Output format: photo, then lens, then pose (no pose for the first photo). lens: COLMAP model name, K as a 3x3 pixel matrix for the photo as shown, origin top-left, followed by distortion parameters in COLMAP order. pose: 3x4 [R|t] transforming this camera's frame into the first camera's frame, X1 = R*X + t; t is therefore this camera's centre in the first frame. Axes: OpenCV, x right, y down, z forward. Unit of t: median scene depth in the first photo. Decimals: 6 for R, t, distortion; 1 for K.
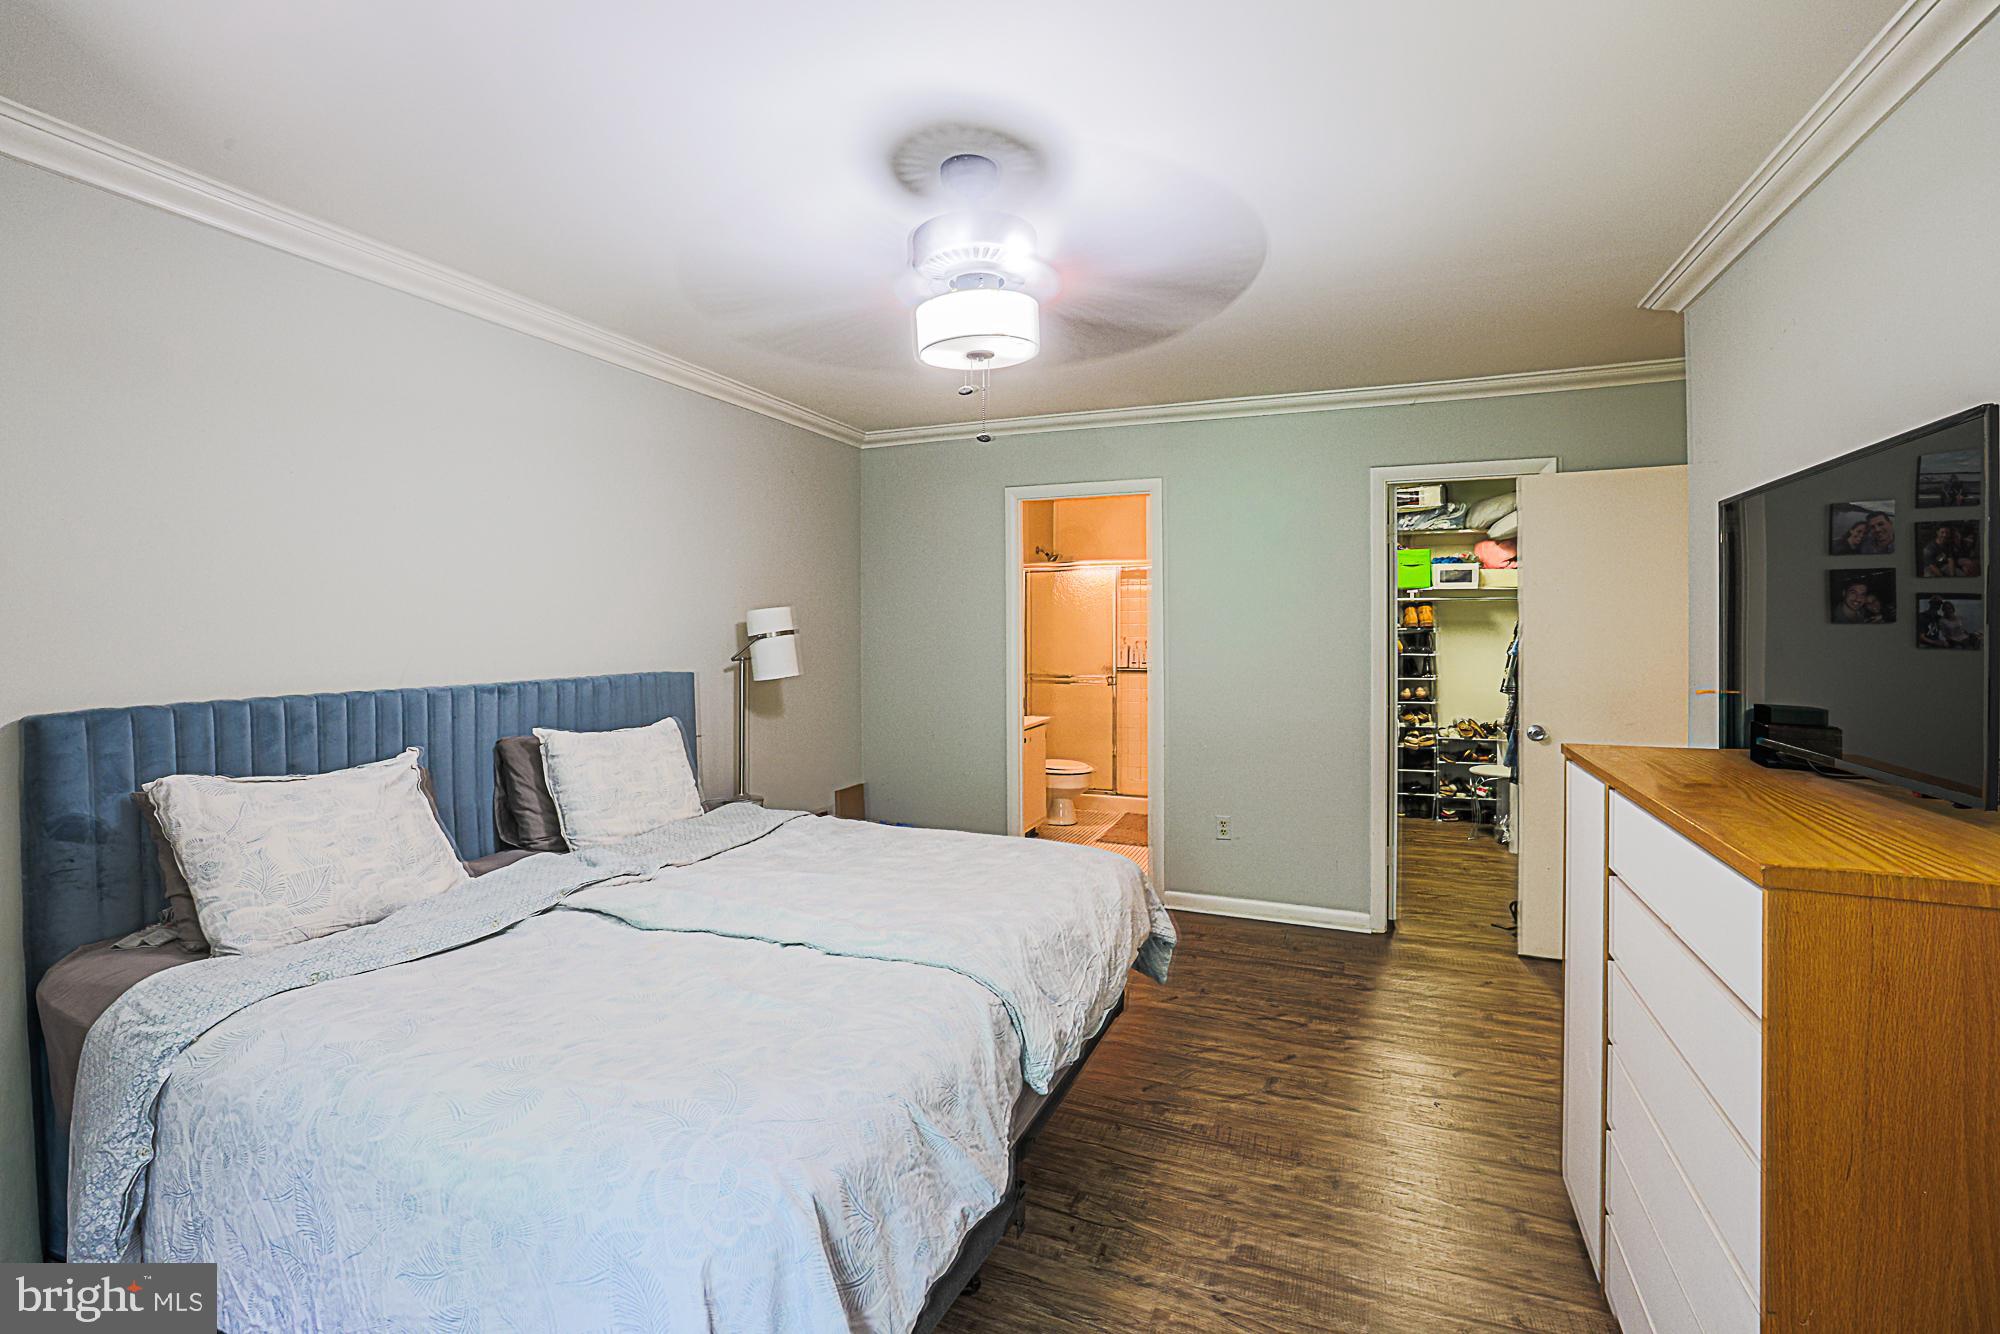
lens RADIAL K [[905.6, 0, 993.4], [0, 905.6, 652.8], [0, 0, 1]] dist [-0.004298, -0.000271]
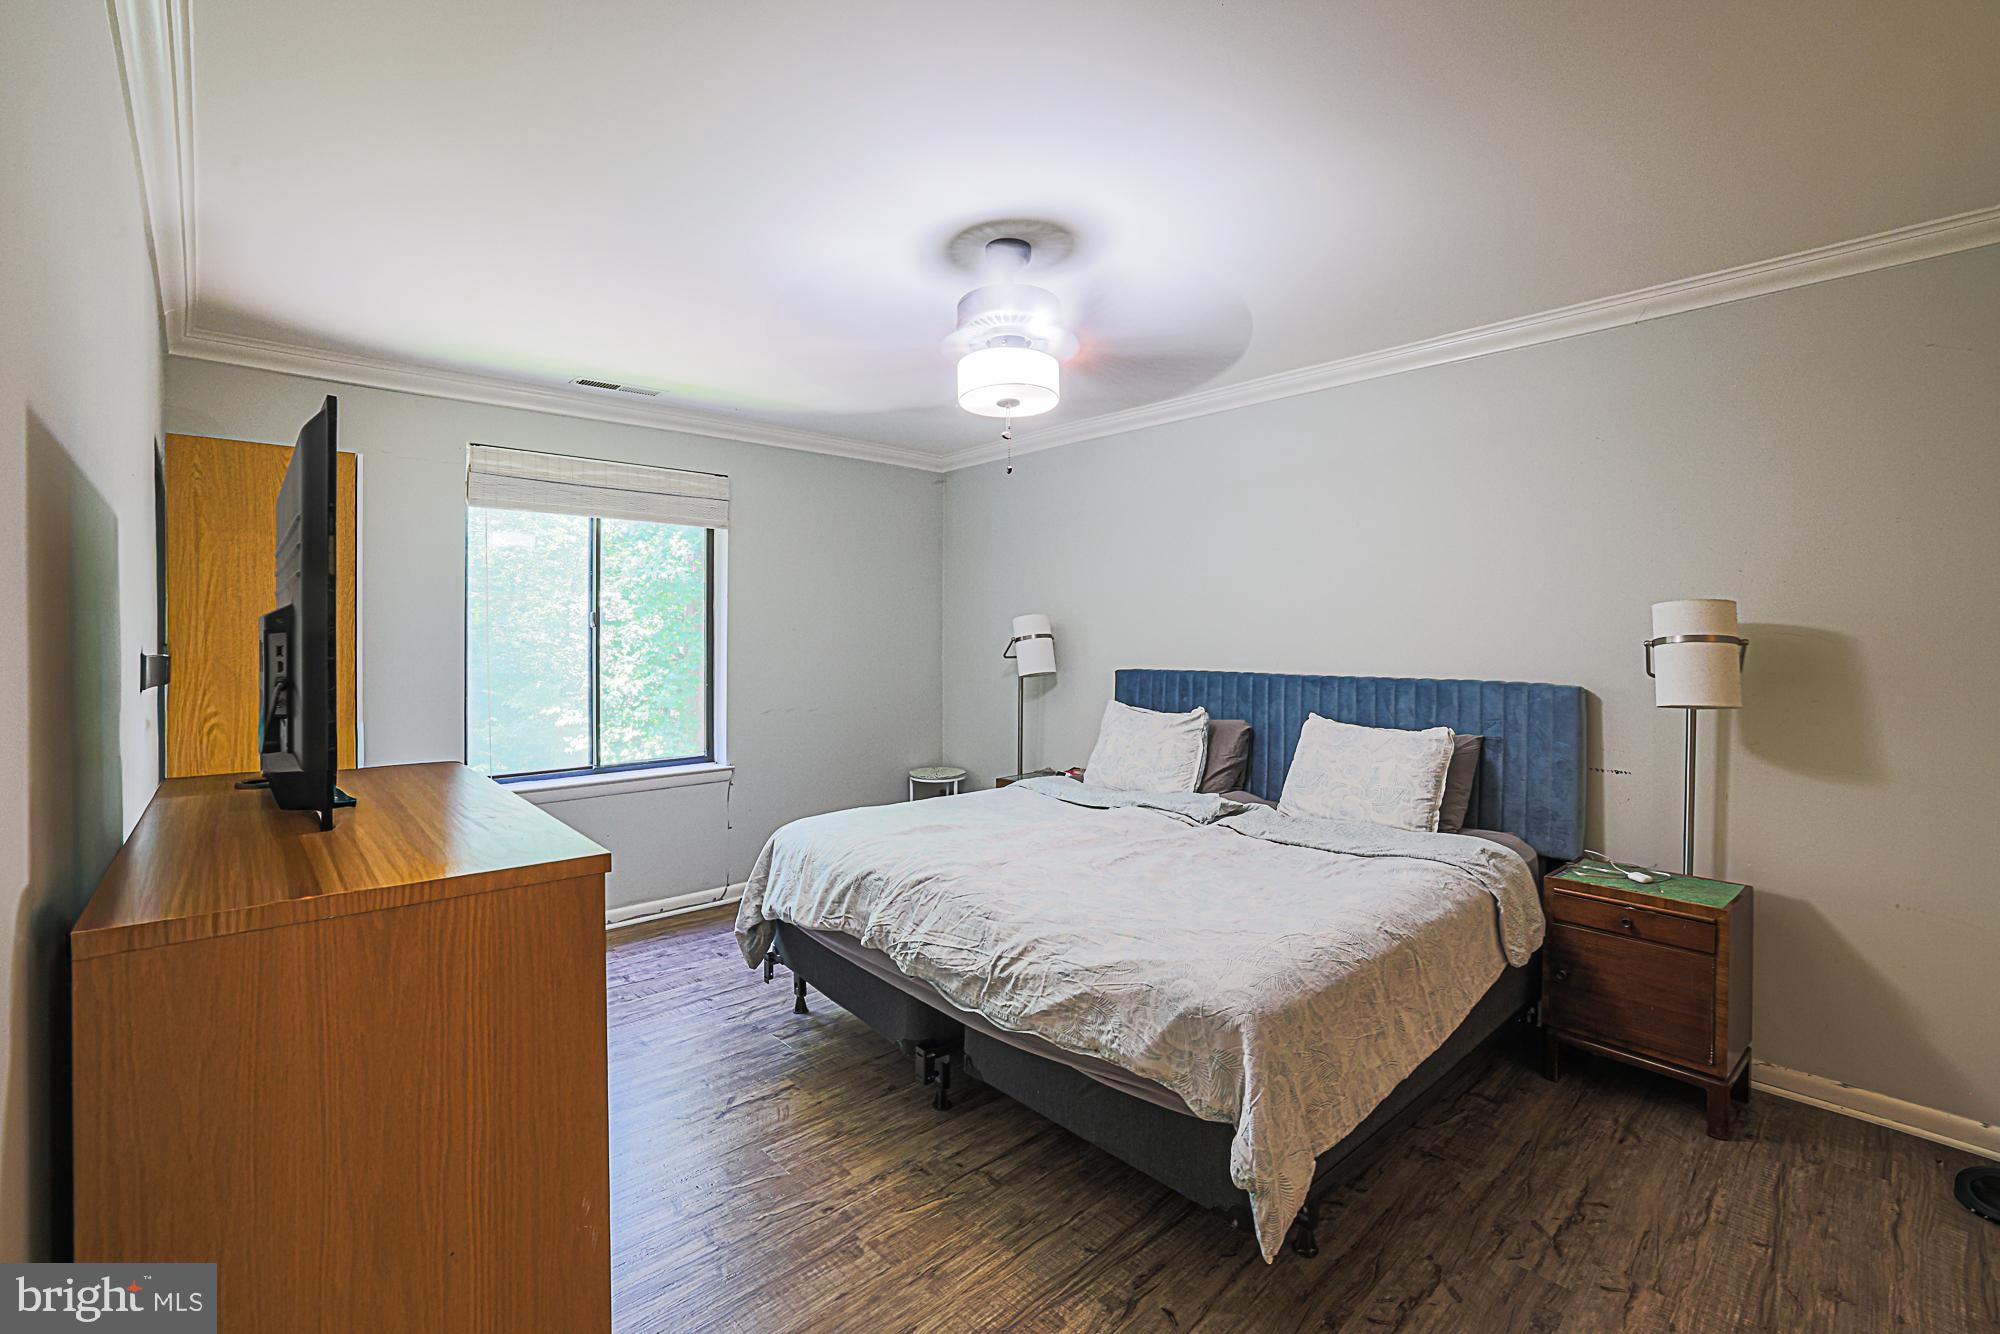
lens RADIAL K [[905.6, 0, 1000.6], [0, 905.6, 649.1], [0, 0, 1]] dist [-0.004298, -0.000271]
pose [[-0.430996, 0.022226, -0.902080, 1.109153], [-0.022595, 0.999117, 0.035412, -0.052933], [0.902071, 0.035645, -0.430114, 1.560024]]
